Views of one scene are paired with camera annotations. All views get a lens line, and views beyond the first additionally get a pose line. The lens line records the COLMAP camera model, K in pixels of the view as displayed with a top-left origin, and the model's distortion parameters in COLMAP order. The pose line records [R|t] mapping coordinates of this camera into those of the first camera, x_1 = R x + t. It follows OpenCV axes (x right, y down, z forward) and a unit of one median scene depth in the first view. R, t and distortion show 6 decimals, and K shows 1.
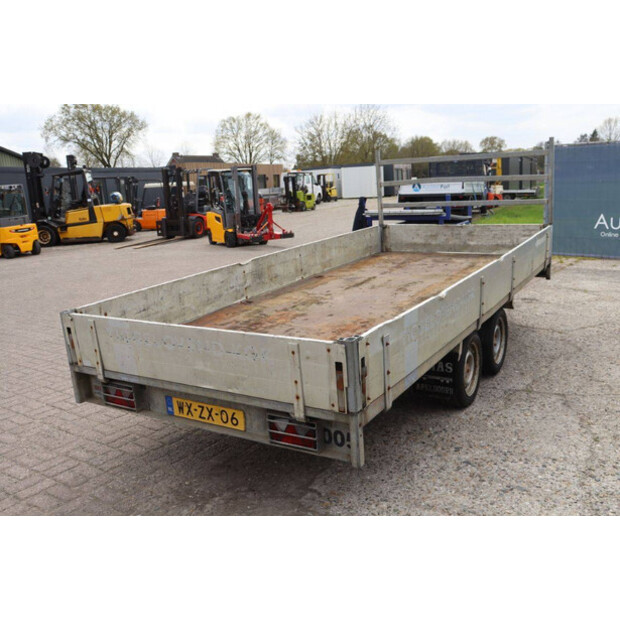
lens RADIAL K [[605.4, 0, 304.0], [0, 605.4, 309.2], [0, 0, 1]] dist [-0.047009, 0.000000]
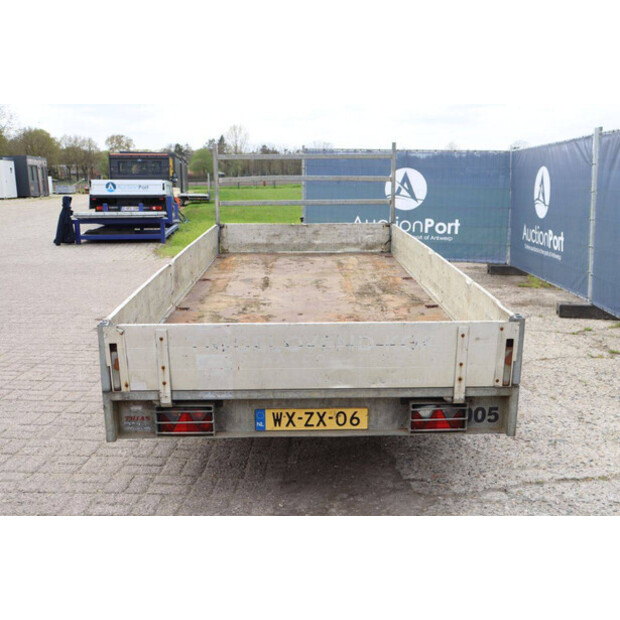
lens RADIAL K [[673.3, 0, 311.5], [0, 673.3, 311.2], [0, 0, 1]] dist [-0.032918, 0.000000]
pose [[0.830358, -0.062347, 0.553731, -0.651066], [0.074683, 0.997207, 0.000287, 0.007554], [-0.552203, 0.041116, 0.832695, 0.134661]]
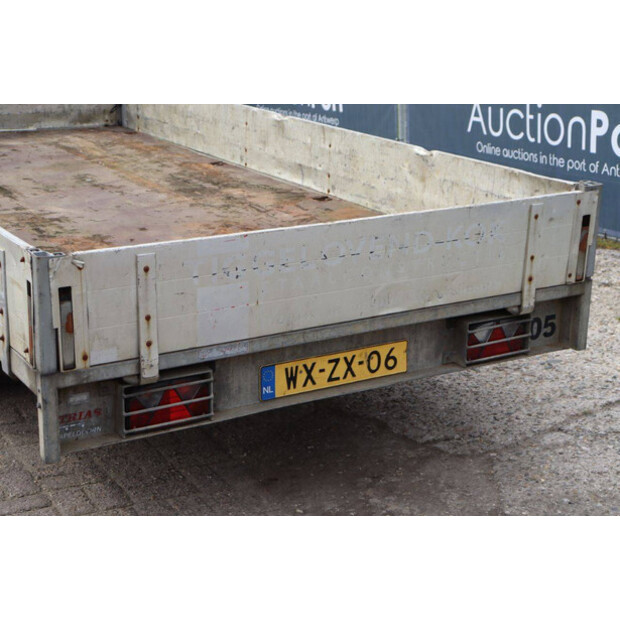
lens RADIAL K [[1163.1, 0, 312.8], [0, 1163.1, 298.5], [0, 0, 1]] dist [0.303284, 0.000000]
pose [[0.448688, -0.176797, 0.876026, -1.067236], [0.166789, 0.979580, 0.112270, -0.028510], [-0.877987, 0.095738, 0.469014, 0.427708]]
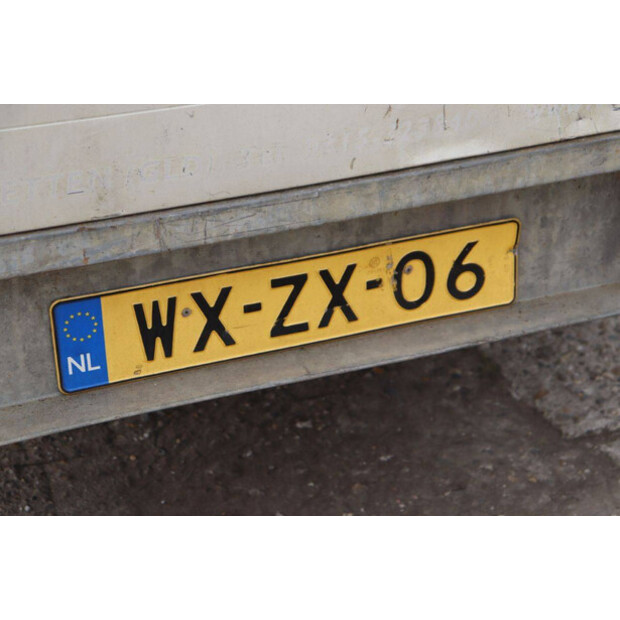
lens RADIAL K [[1467.8, 0, 309.4], [0, 1467.8, 307.2], [0, 0, 1]] dist [0.396640, 0.000000]
pose [[0.603722, -0.332784, 0.724413, -0.490442], [0.156301, 0.940478, 0.301781, 0.014670], [-0.781722, -0.068965, 0.619801, 0.611763]]
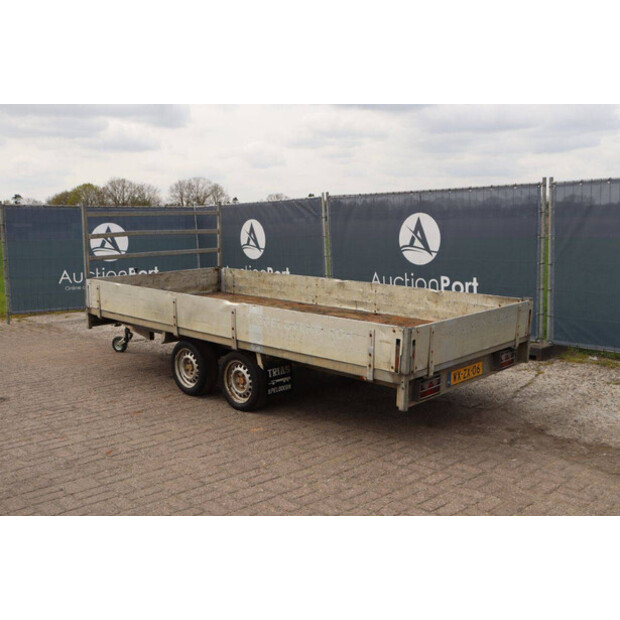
lens RADIAL K [[673.3, 0, 311.6], [0, 673.3, 307.1], [0, 0, 1]] dist [-0.032918, 0.000000]
pose [[0.169333, -0.078082, 0.982461, -1.683005], [0.211356, 0.976541, 0.041183, -0.126139], [-0.962629, 0.200675, 0.181863, 0.934914]]
